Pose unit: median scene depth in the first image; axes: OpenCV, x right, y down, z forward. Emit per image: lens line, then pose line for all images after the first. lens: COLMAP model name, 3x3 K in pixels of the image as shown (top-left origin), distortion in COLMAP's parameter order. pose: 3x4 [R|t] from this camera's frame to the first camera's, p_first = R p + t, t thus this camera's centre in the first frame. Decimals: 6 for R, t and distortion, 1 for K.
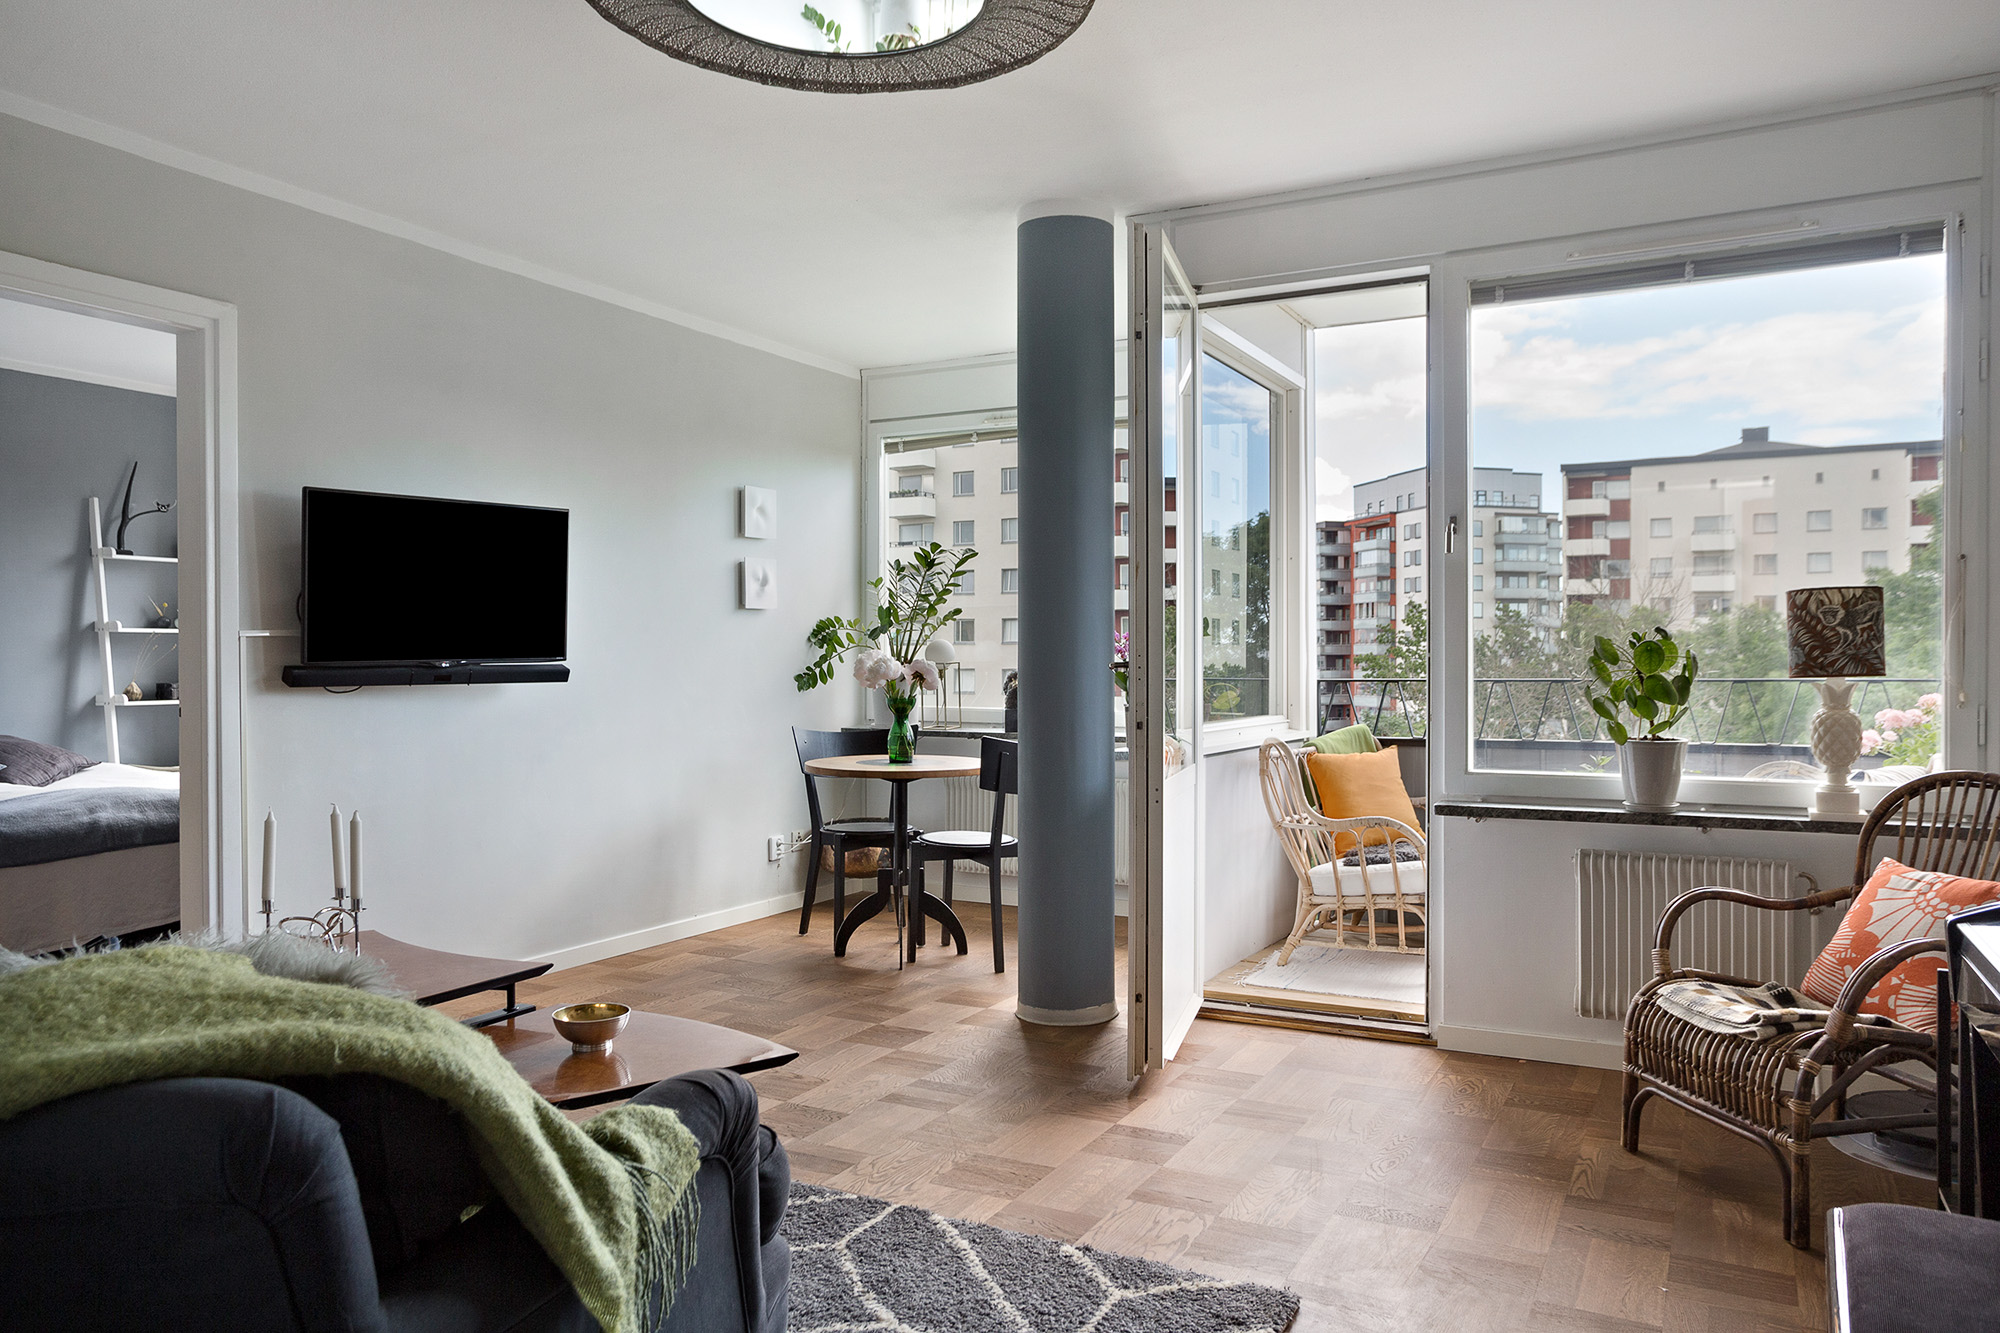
lens RADIAL K [[1385.3, 0, 1005.5], [0, 1385.3, 670.7], [0, 0, 1]] dist [-0.045987, 0.059277]
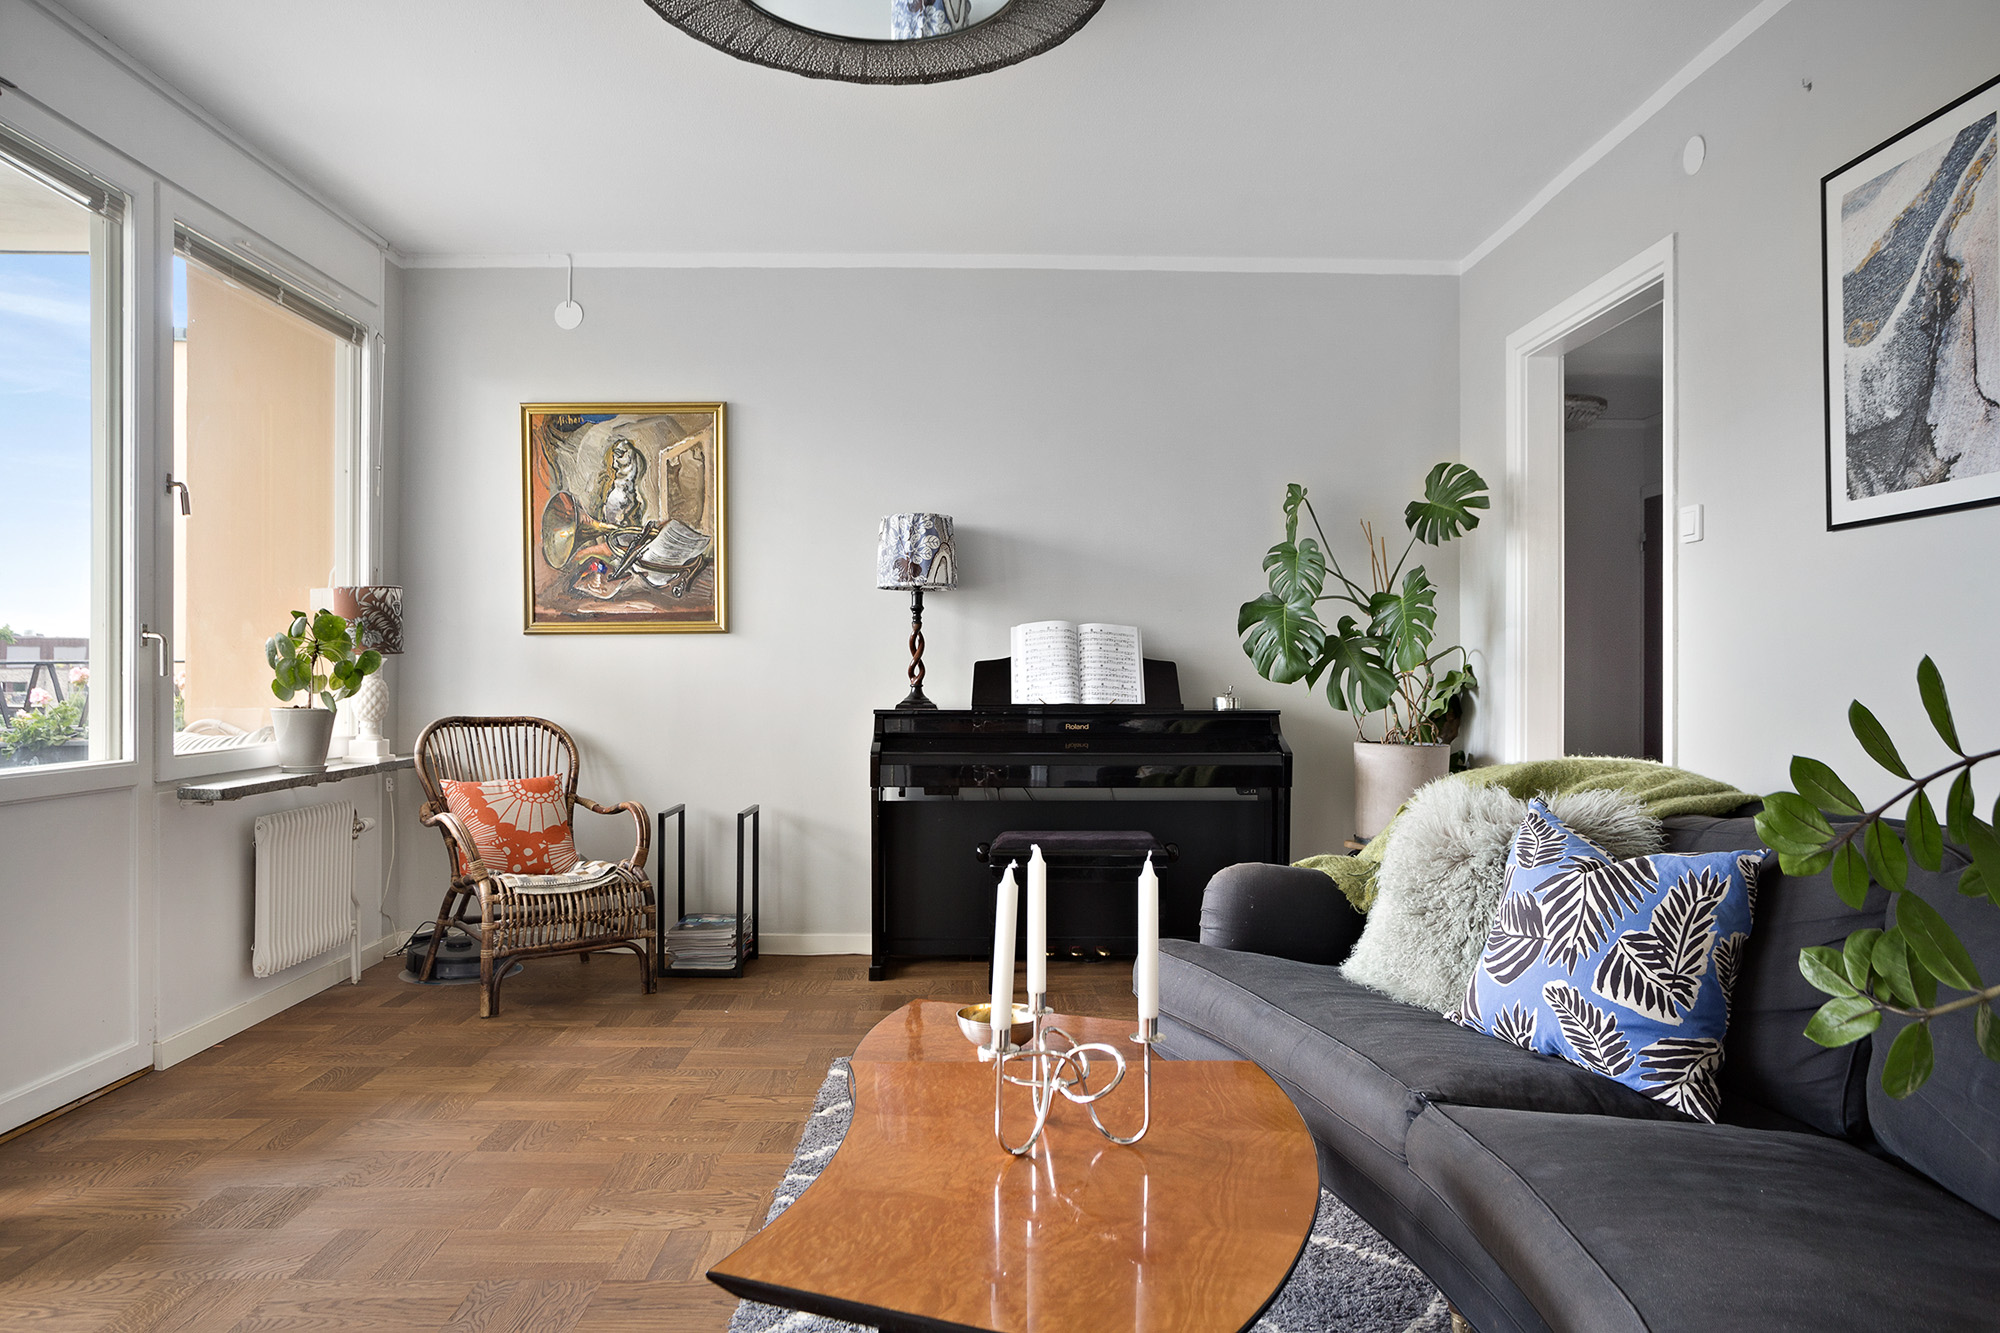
lens RADIAL K [[1385.3, 0, 1013.7], [0, 1385.3, 676.0], [0, 0, 1]] dist [-0.045987, 0.059277]
pose [[-0.498713, -0.000199, 0.866767, -0.583720], [0.008222, 0.999954, 0.004960, 0.016430], [-0.866728, 0.009600, -0.498689, 0.776358]]
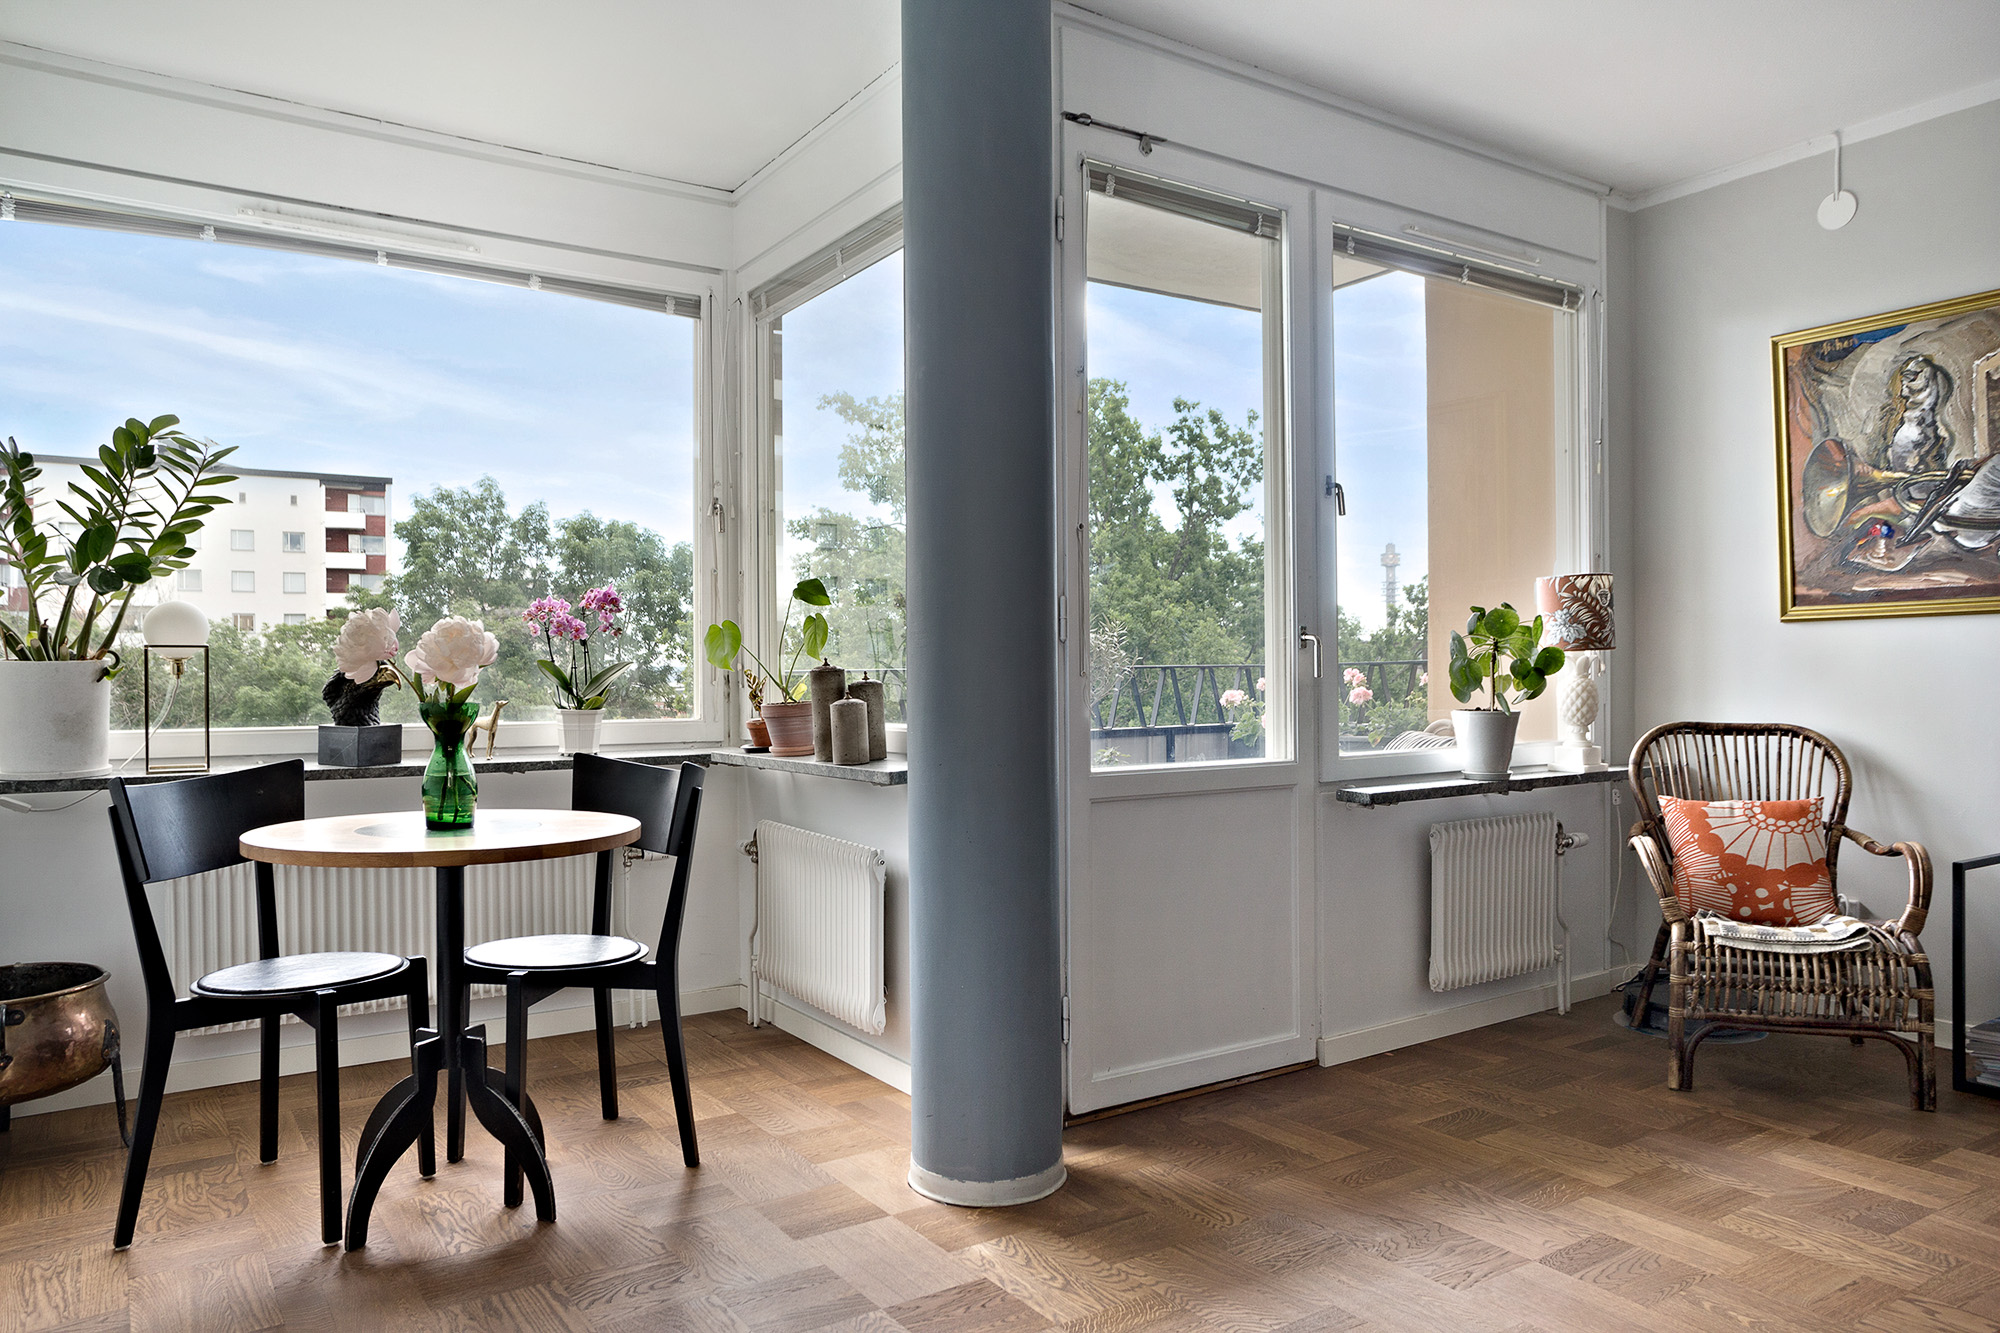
lens RADIAL K [[1385.3, 0, 982.1], [0, 1385.3, 673.6], [0, 0, 1]] dist [-0.045987, 0.059277]
pose [[0.460894, -0.002918, 0.887450, -0.469711], [0.015915, 0.999861, -0.004977, 0.015255], [-0.887312, 0.016418, 0.460876, 0.629013]]
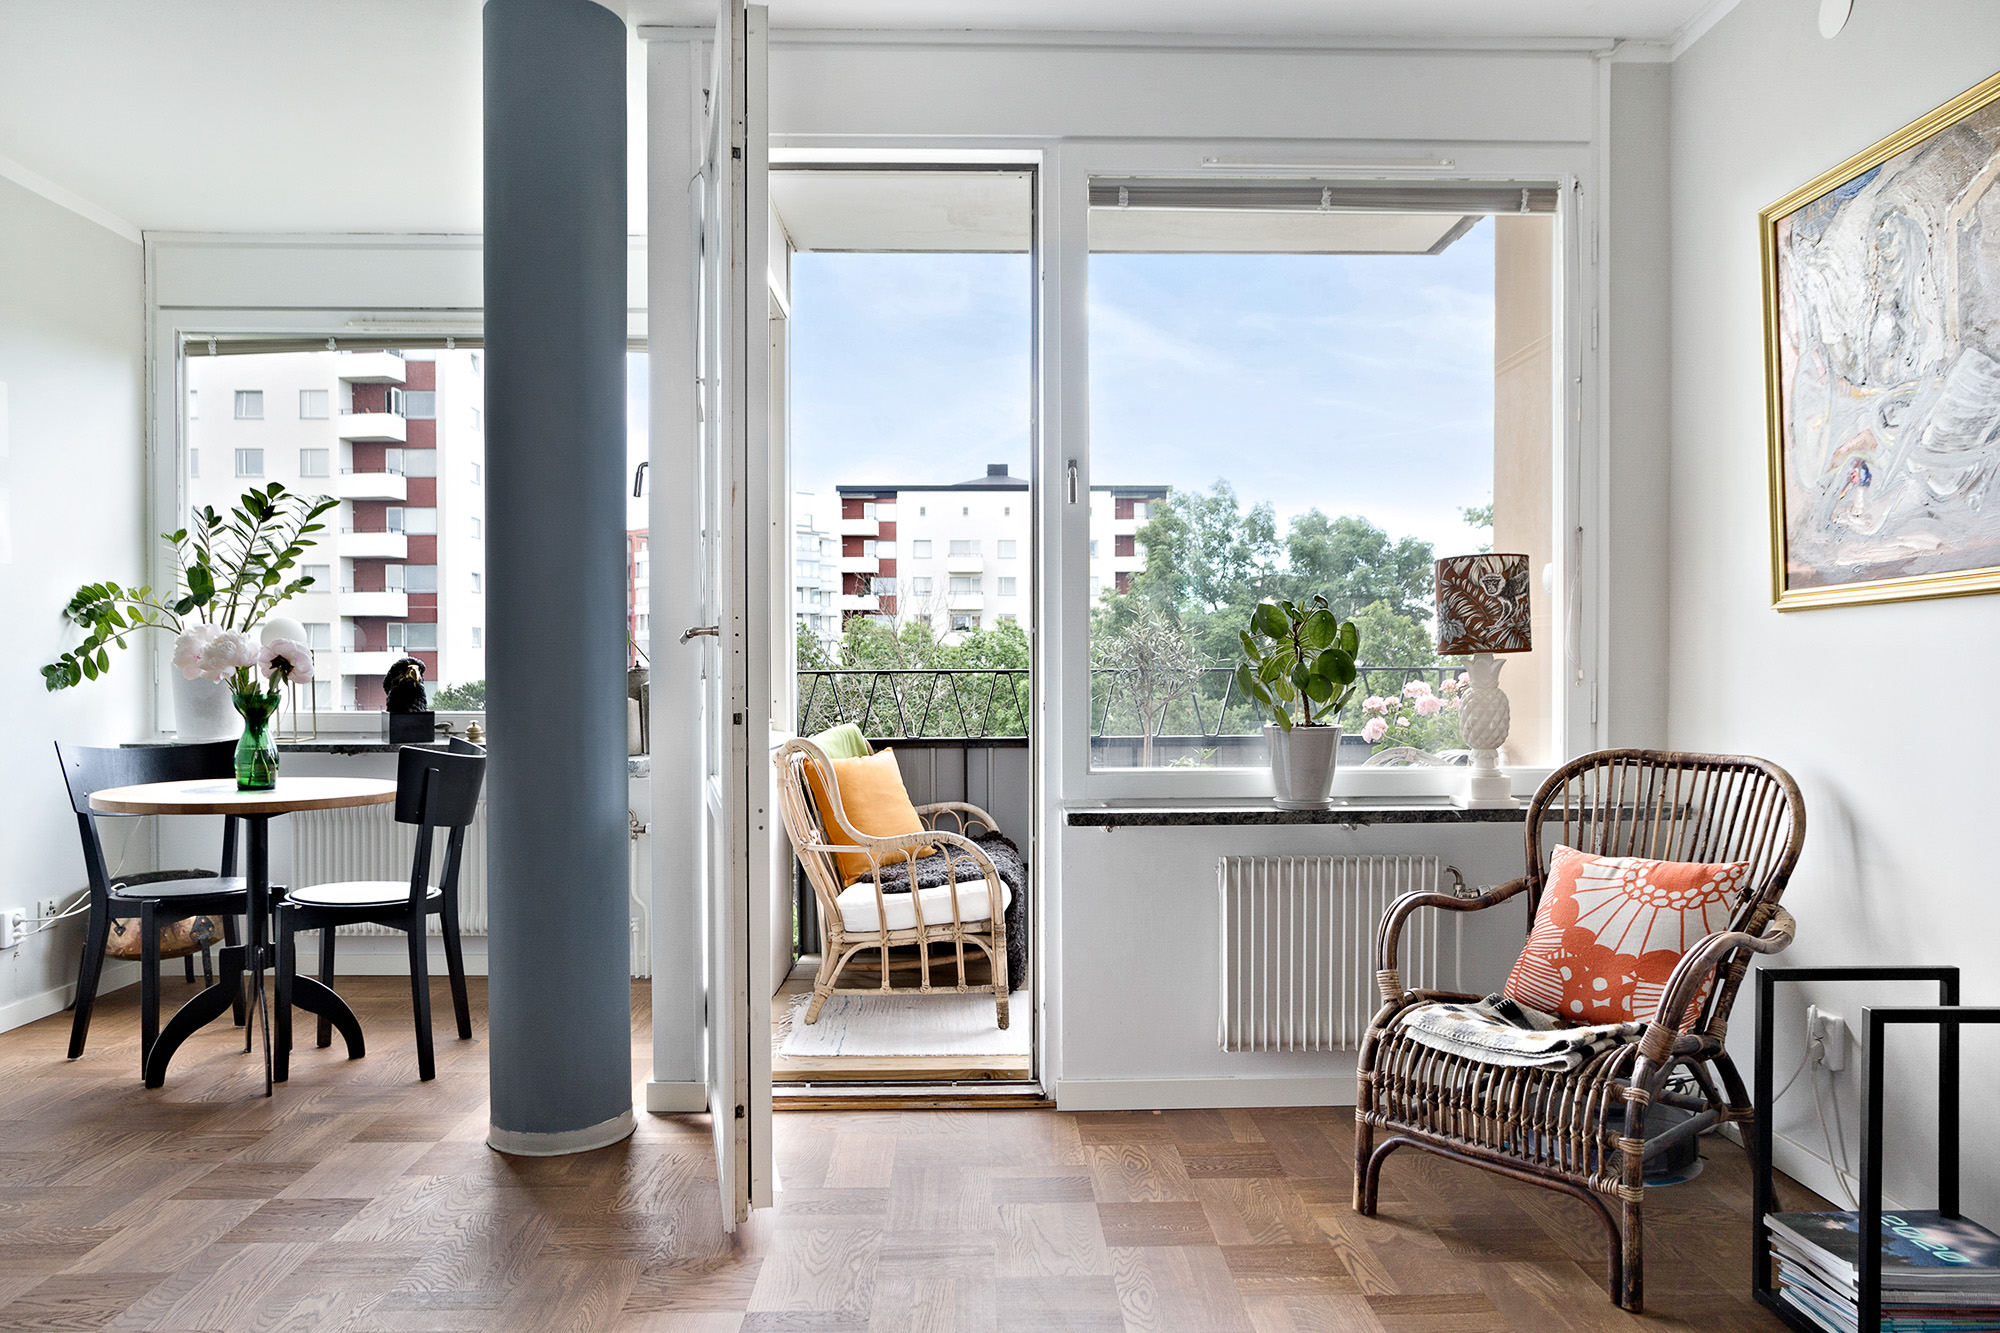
lens RADIAL K [[1385.3, 0, 993.4], [0, 1385.3, 687.3], [0, 0, 1]] dist [-0.045987, 0.059277]
pose [[0.871167, -0.004856, 0.490963, -0.096278], [0.003896, 0.999988, 0.002978, 0.016392], [-0.490971, -0.000681, 0.871176, 0.244360]]
